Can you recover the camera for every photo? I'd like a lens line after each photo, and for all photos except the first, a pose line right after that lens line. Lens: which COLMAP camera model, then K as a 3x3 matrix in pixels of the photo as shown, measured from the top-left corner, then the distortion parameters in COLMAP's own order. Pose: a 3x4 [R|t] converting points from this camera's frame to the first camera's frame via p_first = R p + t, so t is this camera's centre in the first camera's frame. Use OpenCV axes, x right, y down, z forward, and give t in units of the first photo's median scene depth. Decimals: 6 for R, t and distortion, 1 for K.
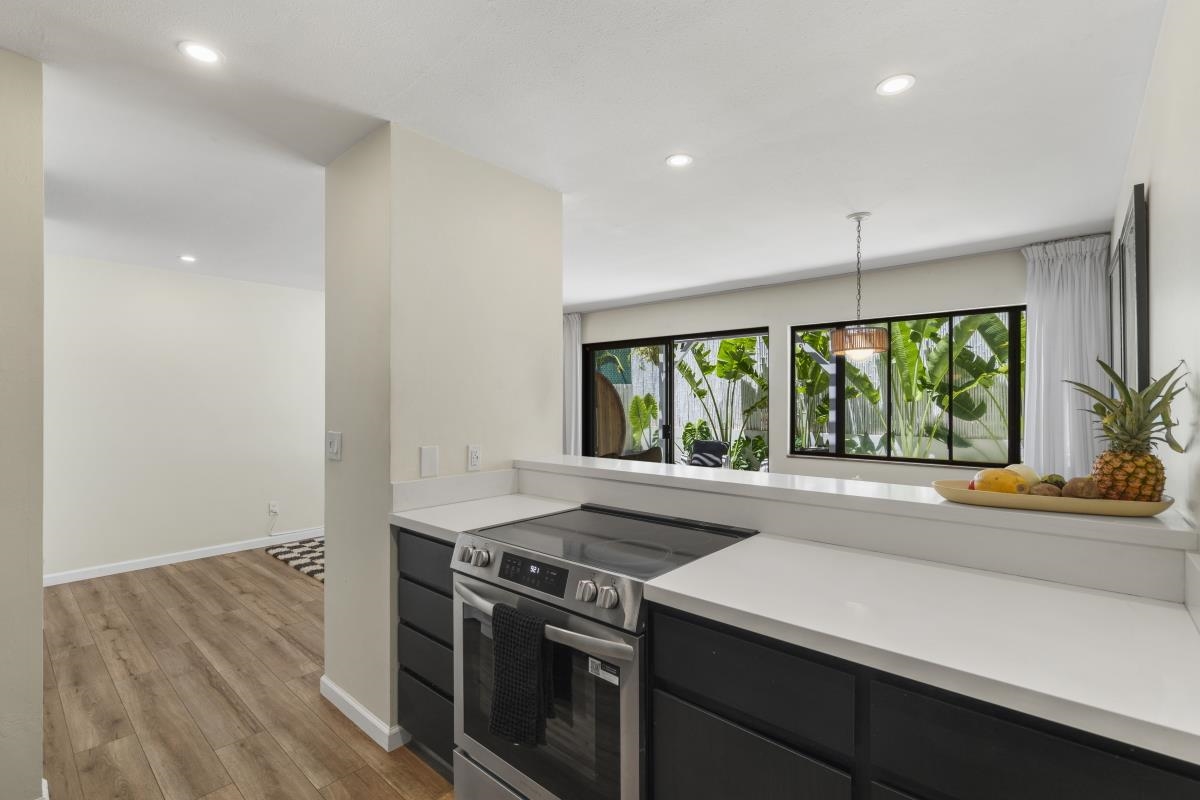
lens RADIAL K [[548.3, 0, 598.0], [0, 548.3, 408.5], [0, 0, 1]] dist [-0.002584, -0.000032]
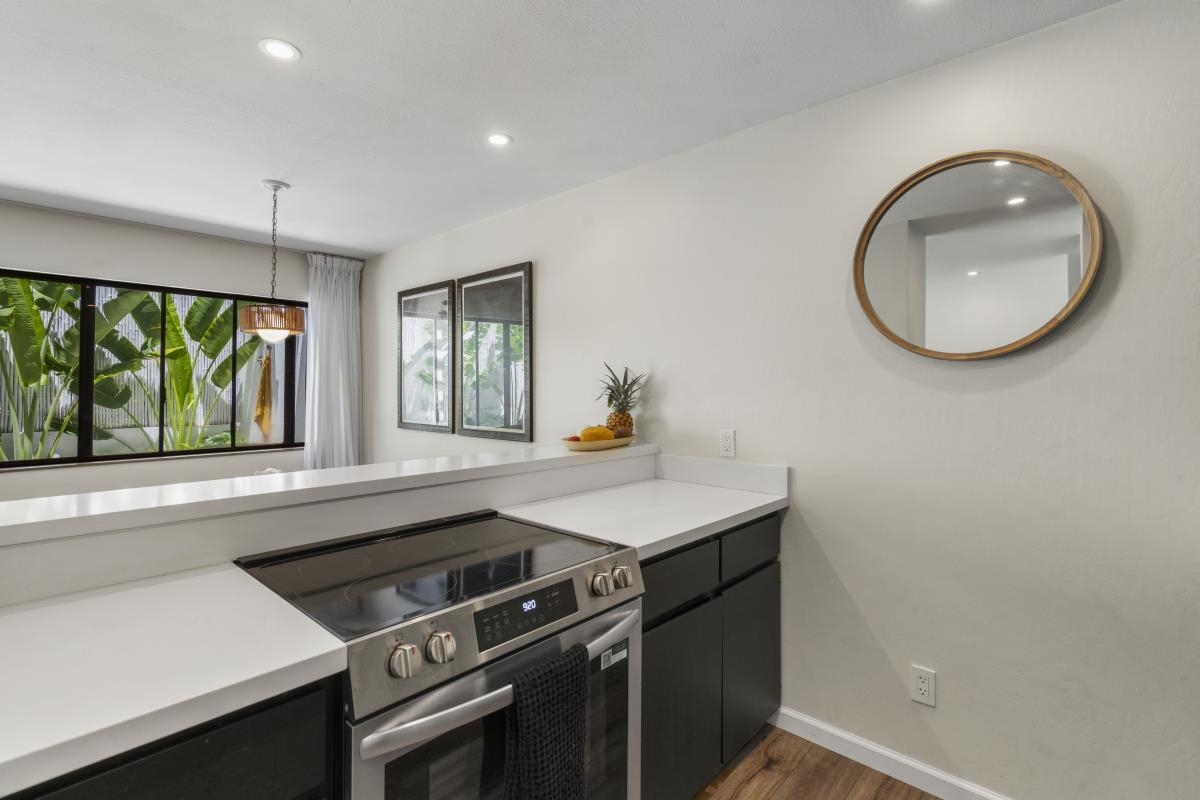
lens RADIAL K [[548.3, 0, 612.3], [0, 548.3, 373.4], [0, 0, 1]] dist [-0.002584, -0.000032]
pose [[0.007083, 0.027724, 0.999591, -0.217748], [0.010051, 0.999563, -0.027794, -0.001660], [-0.999924, 0.010243, 0.006801, 0.215320]]
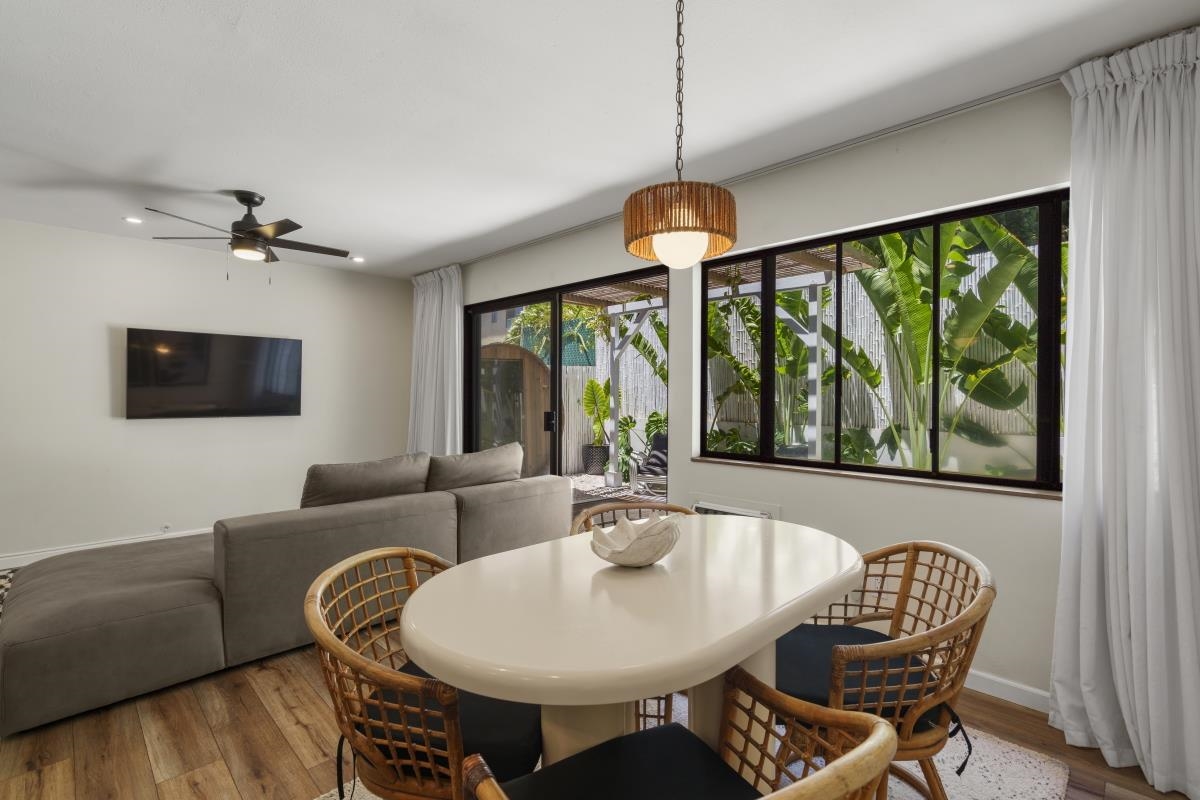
lens RADIAL K [[548.3, 0, 598.3], [0, 548.3, 394.6], [0, 0, 1]] dist [-0.002584, -0.000032]
pose [[0.997155, 0.004494, -0.075238, 0.224041], [-0.005306, 0.999930, -0.010596, 0.014057], [0.075185, 0.010965, 0.997109, 0.268886]]
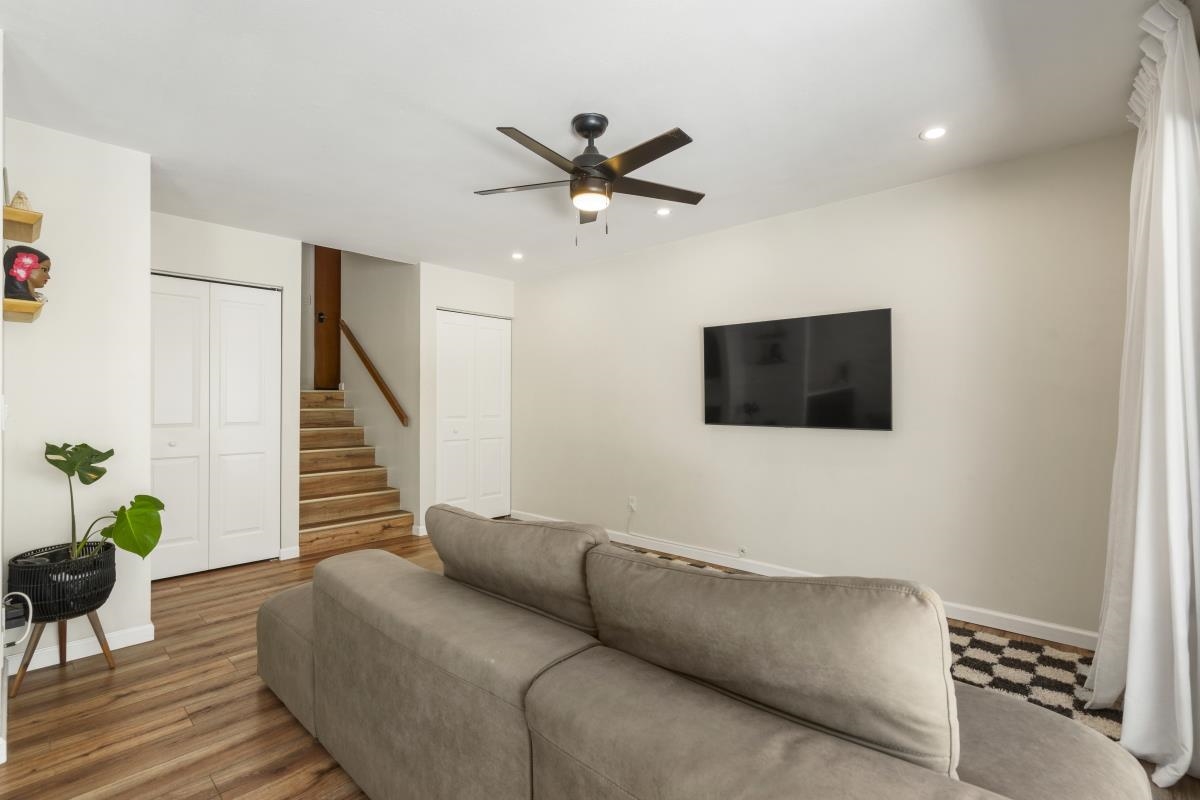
lens RADIAL K [[548.3, 0, 594.6], [0, 548.3, 402.9], [0, 0, 1]] dist [-0.002584, -0.000032]
pose [[-0.035397, 0.007821, -0.999343, 0.232496], [-0.011252, 0.999903, 0.008224, 0.011667], [0.999310, 0.011535, -0.035305, 0.776009]]
